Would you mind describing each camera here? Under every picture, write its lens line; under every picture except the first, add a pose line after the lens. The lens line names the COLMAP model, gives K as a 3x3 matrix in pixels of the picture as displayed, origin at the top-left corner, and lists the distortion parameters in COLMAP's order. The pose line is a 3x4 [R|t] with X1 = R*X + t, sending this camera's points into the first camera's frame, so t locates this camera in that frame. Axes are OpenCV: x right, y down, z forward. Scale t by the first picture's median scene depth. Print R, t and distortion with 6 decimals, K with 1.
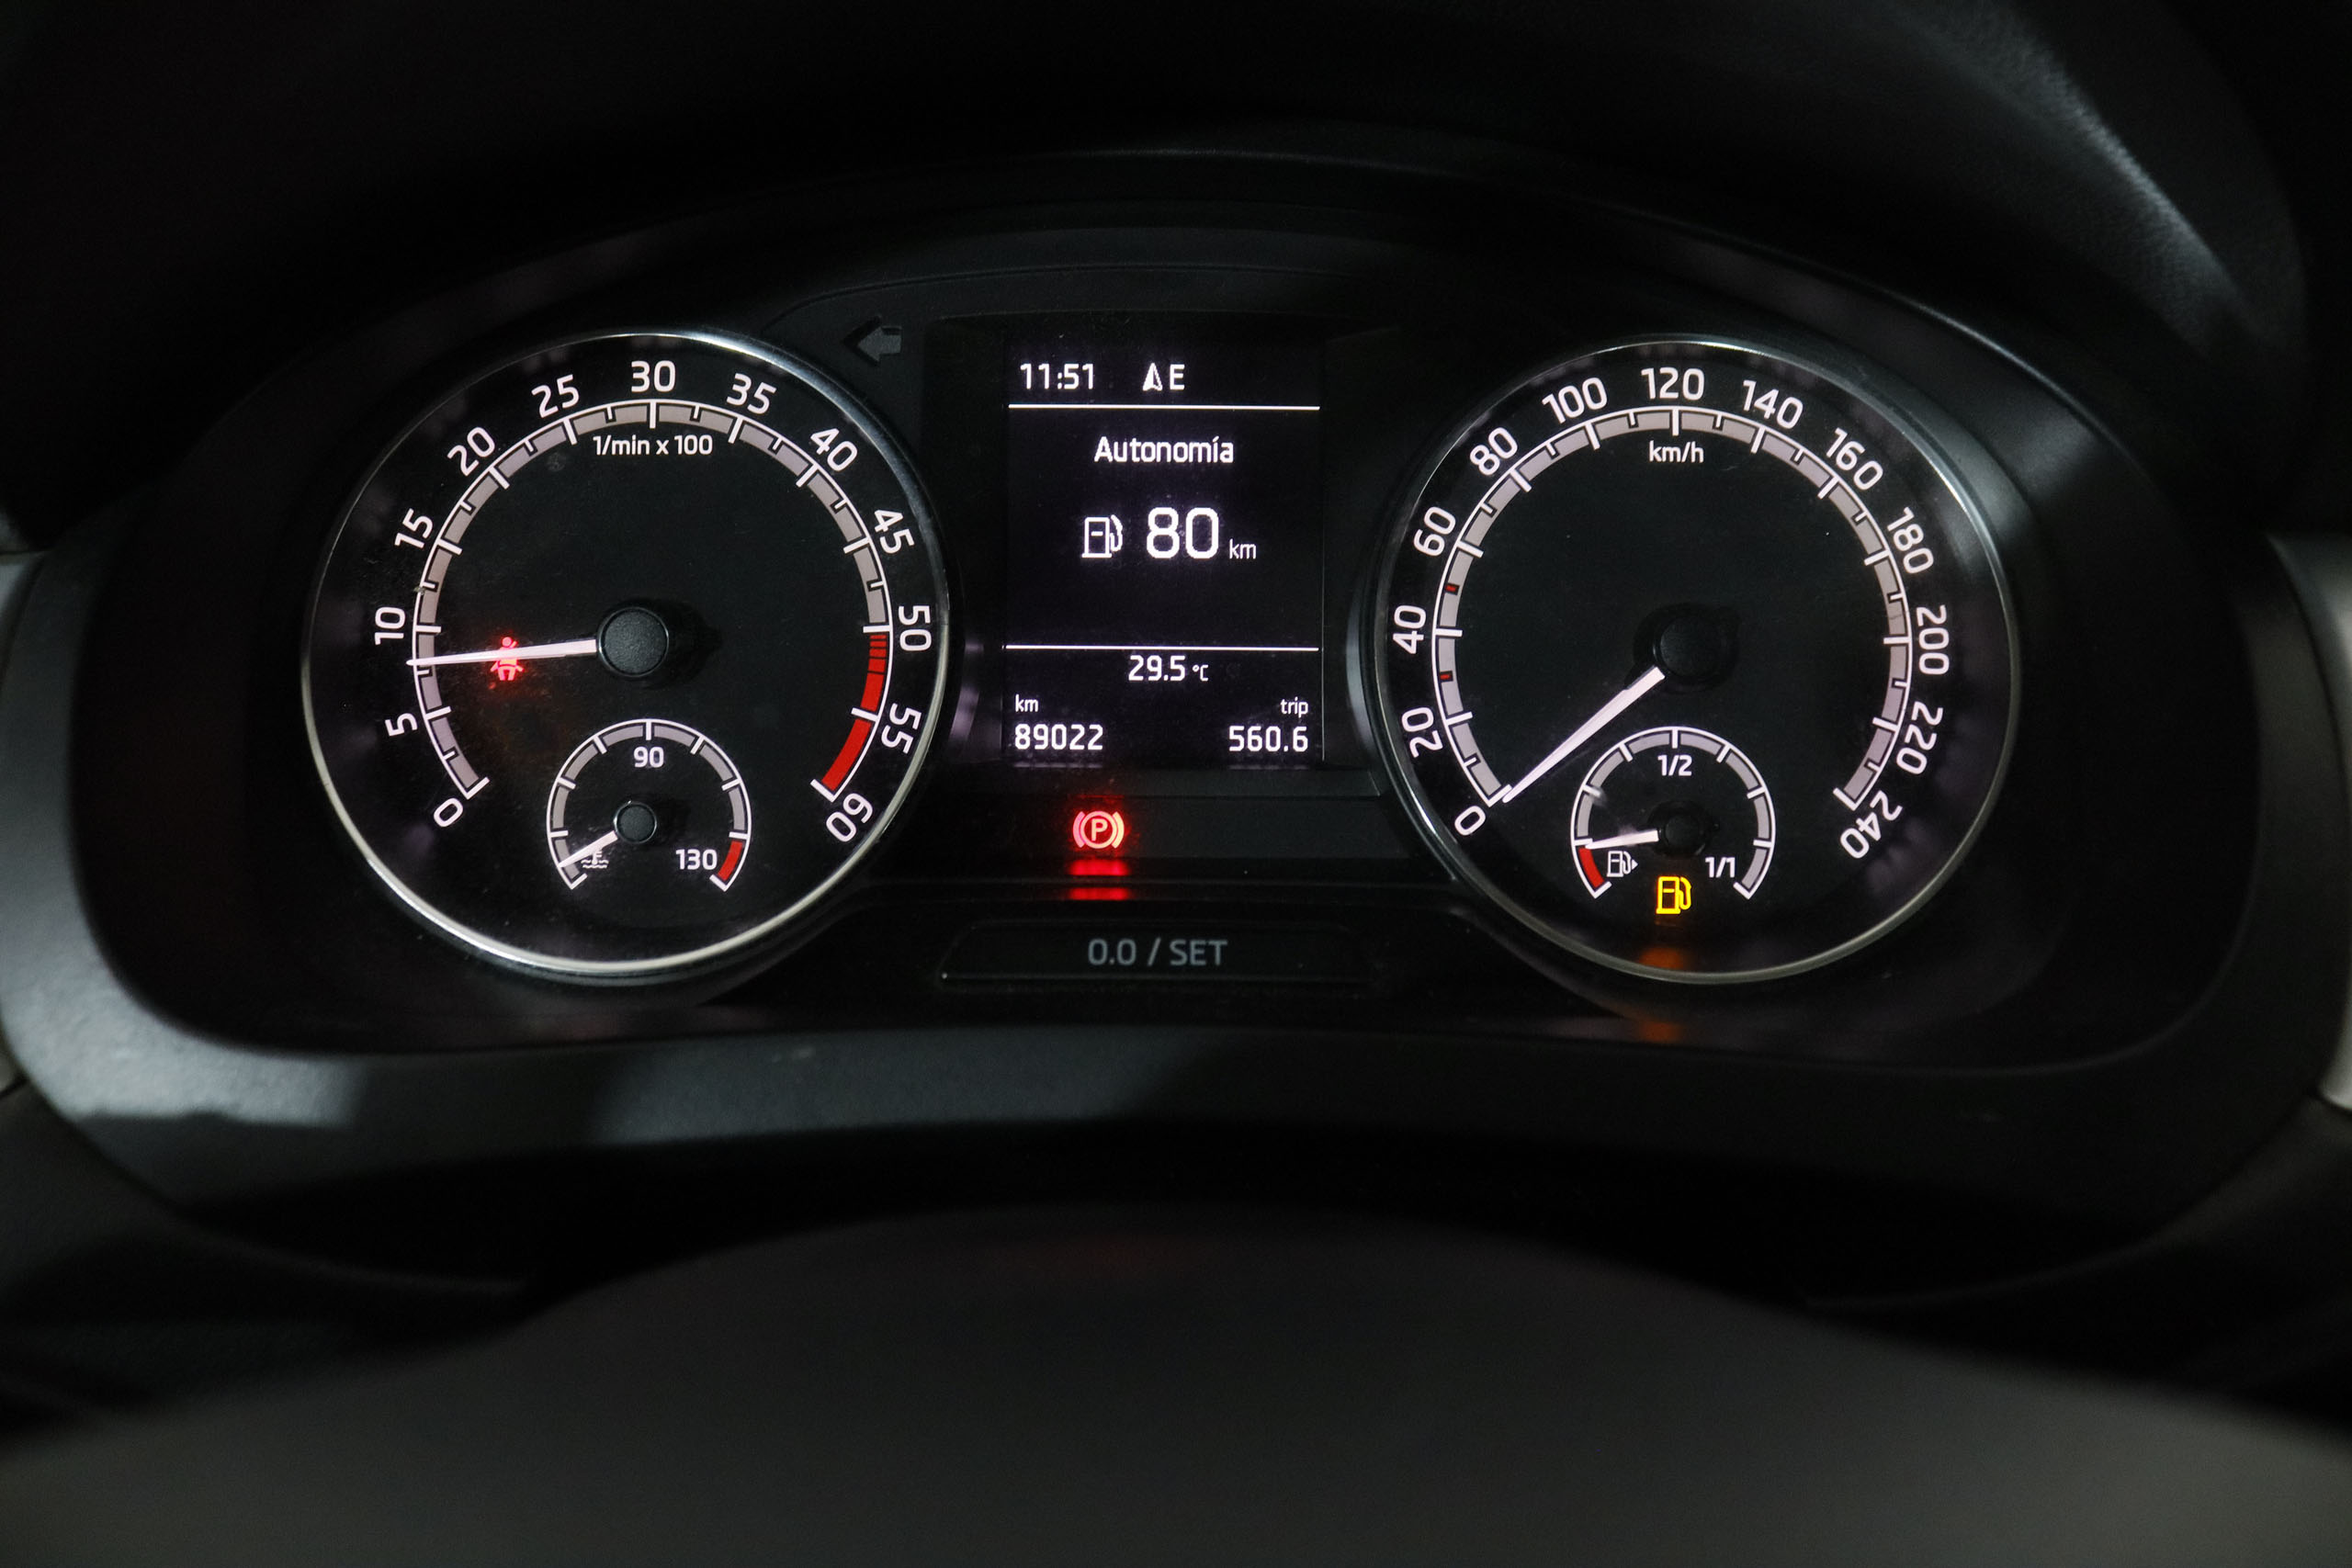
lens RADIAL K [[1925.9, 0, 1166.1], [0, 1925.9, 774.7], [0, 0, 1]] dist [-0.161520, 0.099522]
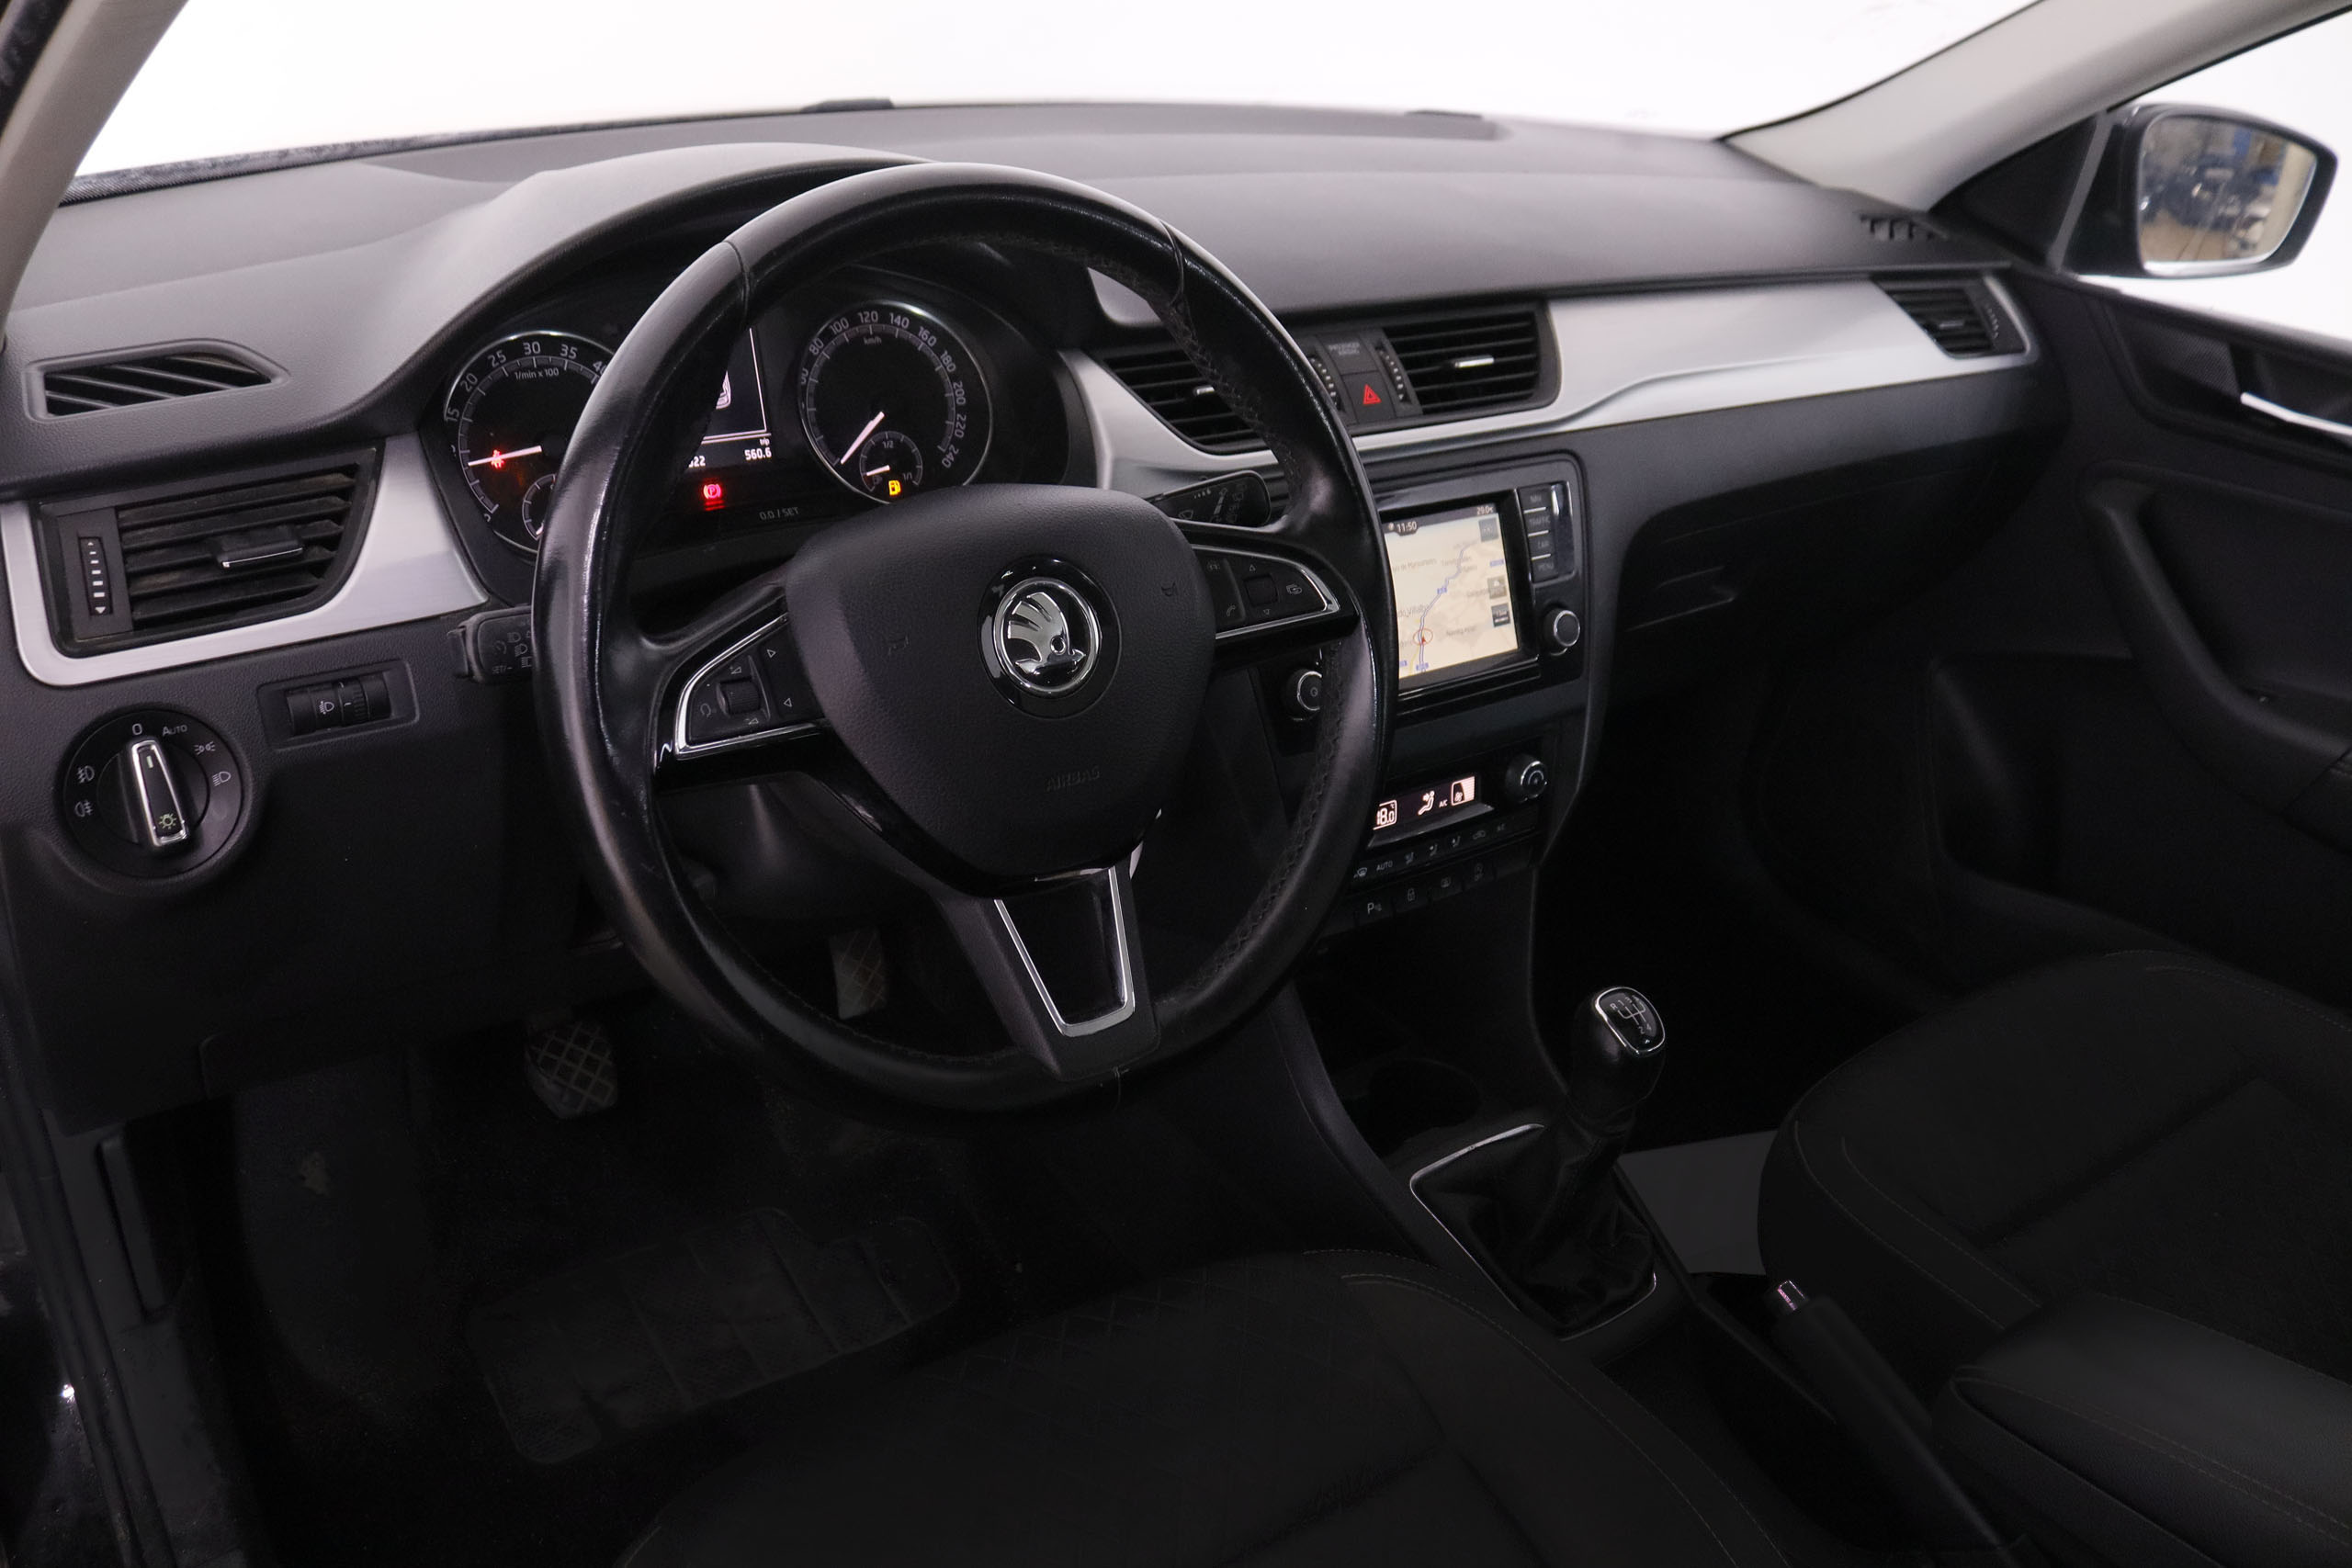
lens RADIAL K [[1925.9, 0, 1160.8], [0, 1925.9, 797.0], [0, 0, 1]] dist [-0.161520, 0.099522]
pose [[0.807946, -0.213772, 0.549113, -1.157065], [0.148415, 0.975656, 0.161456, 0.114473], [-0.570260, -0.048951, 0.820004, -1.740135]]
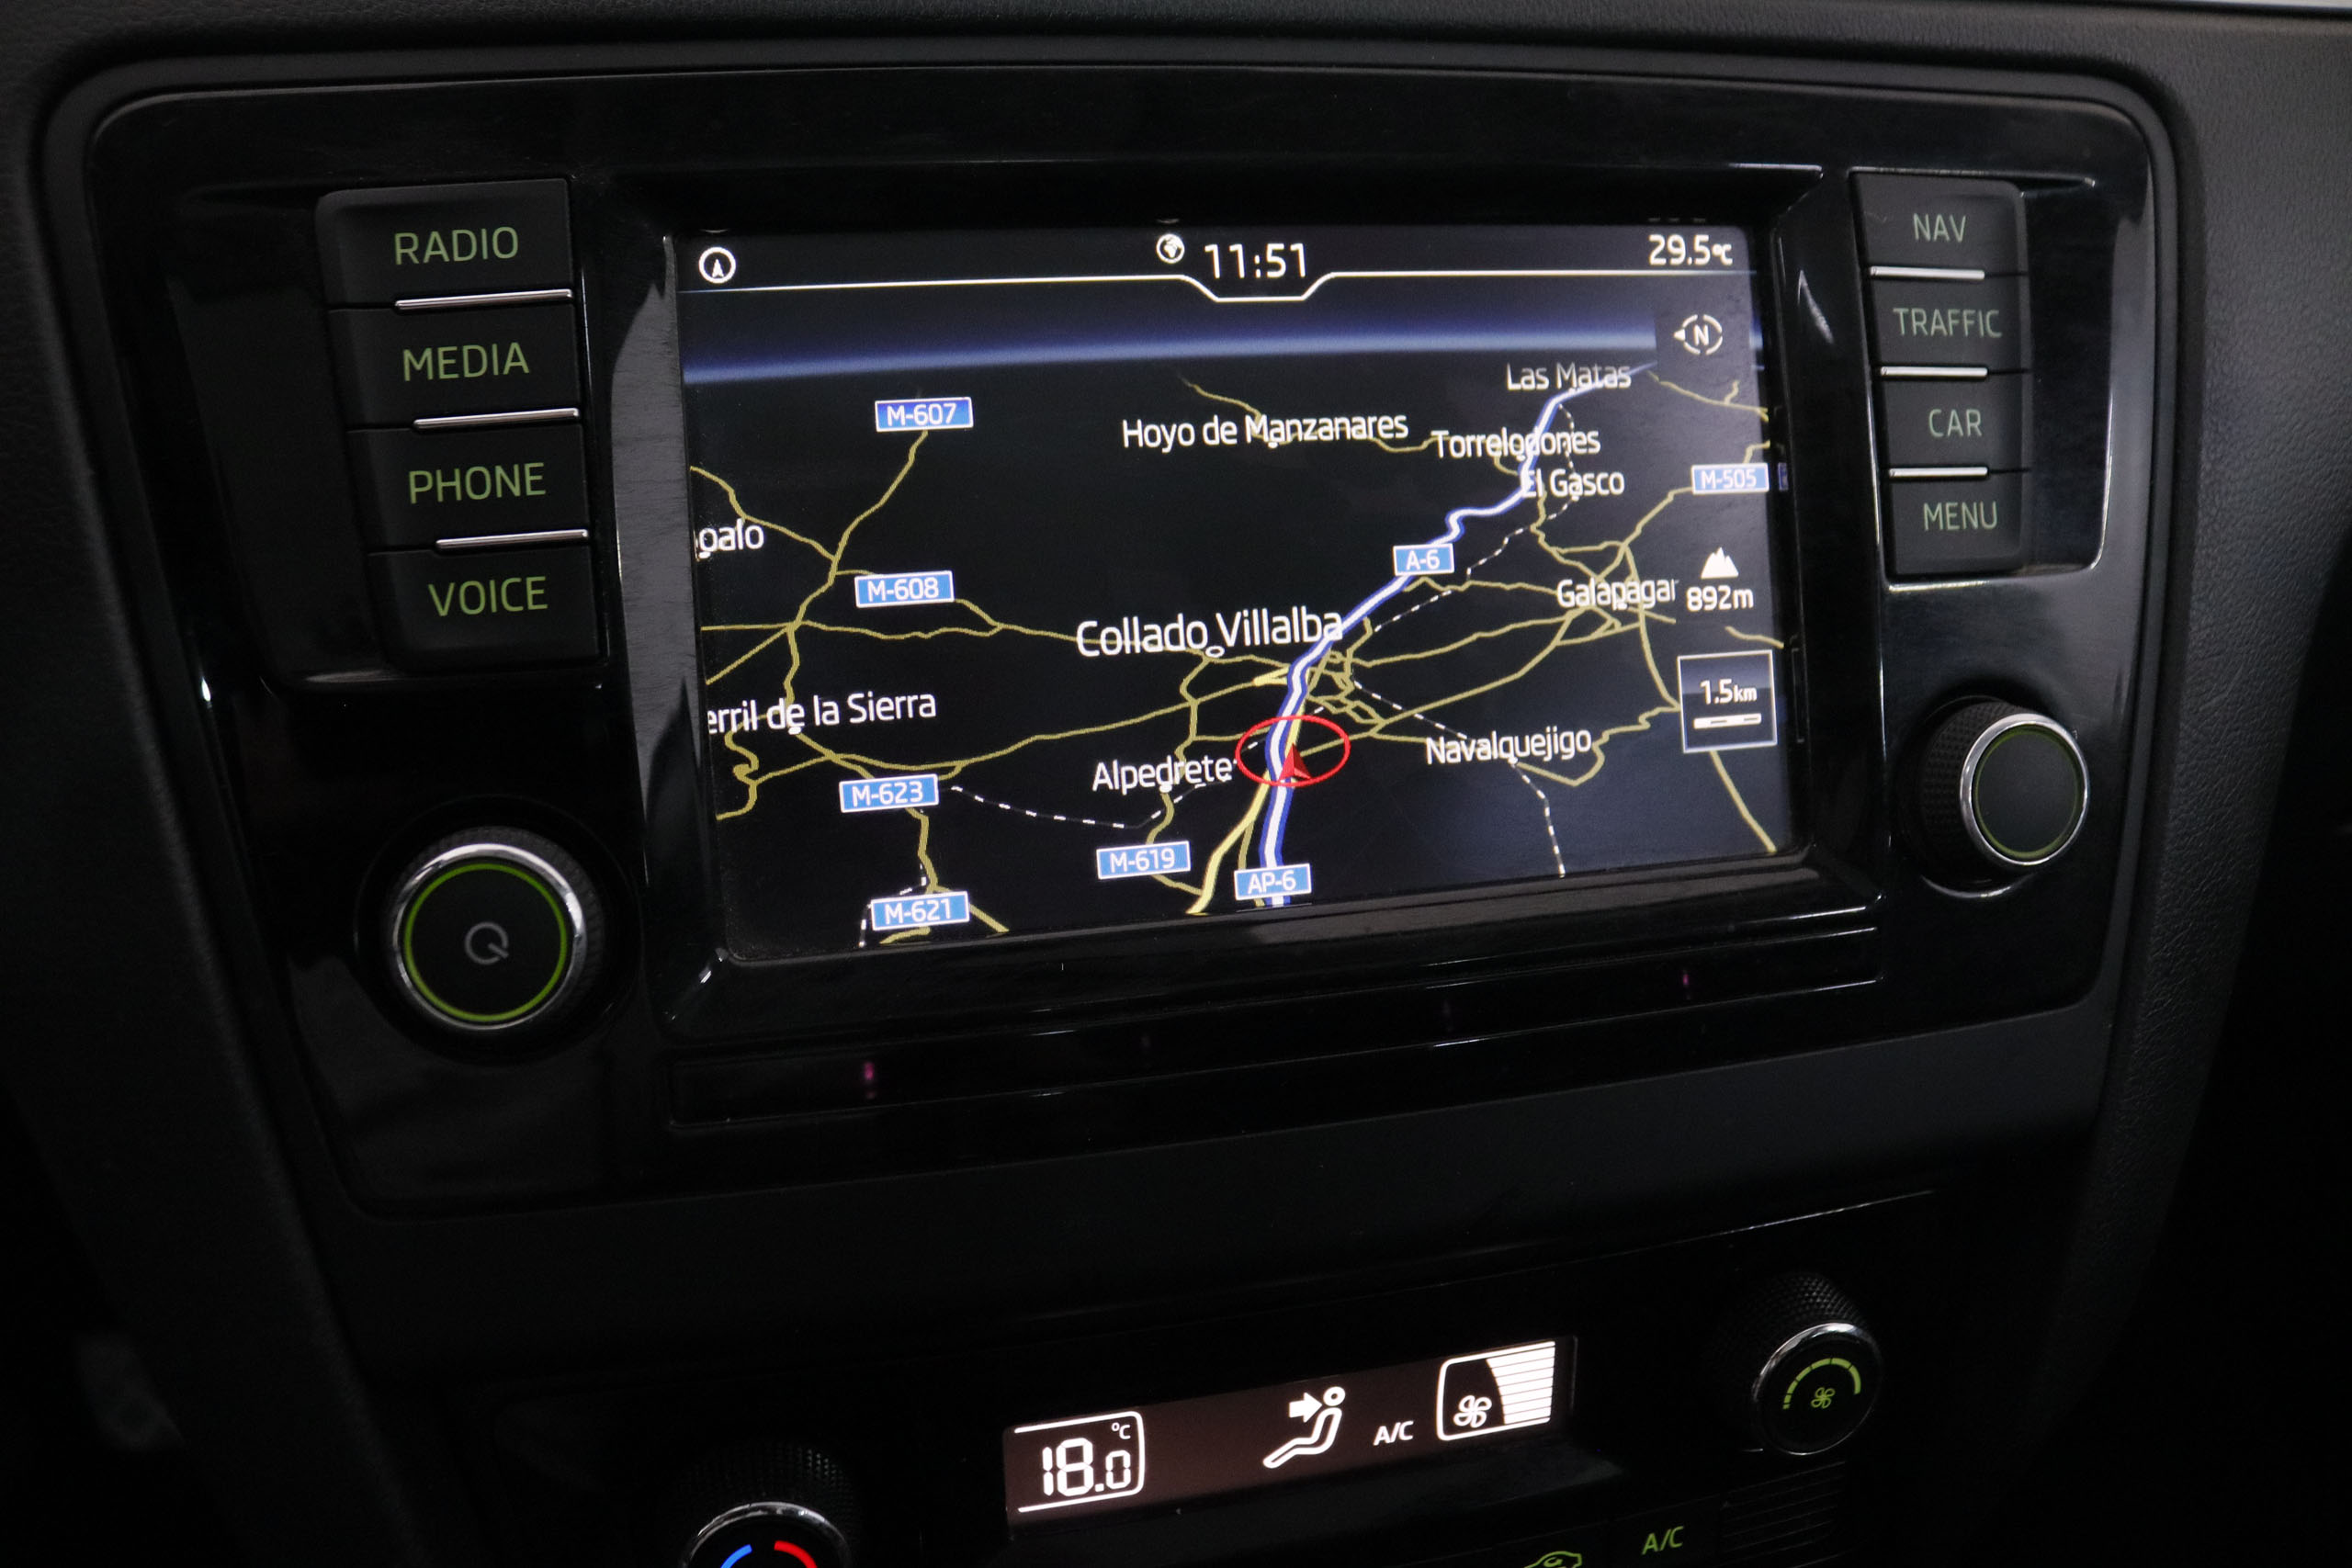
lens RADIAL K [[1925.9, 0, 1155.1], [0, 1925.9, 759.4], [0, 0, 1]] dist [-0.161520, 0.099522]
pose [[0.969905, -0.070979, 0.232907, 0.861136], [0.059861, 0.996719, 0.054473, 0.406705], [-0.236009, -0.038892, 0.970972, 0.016162]]
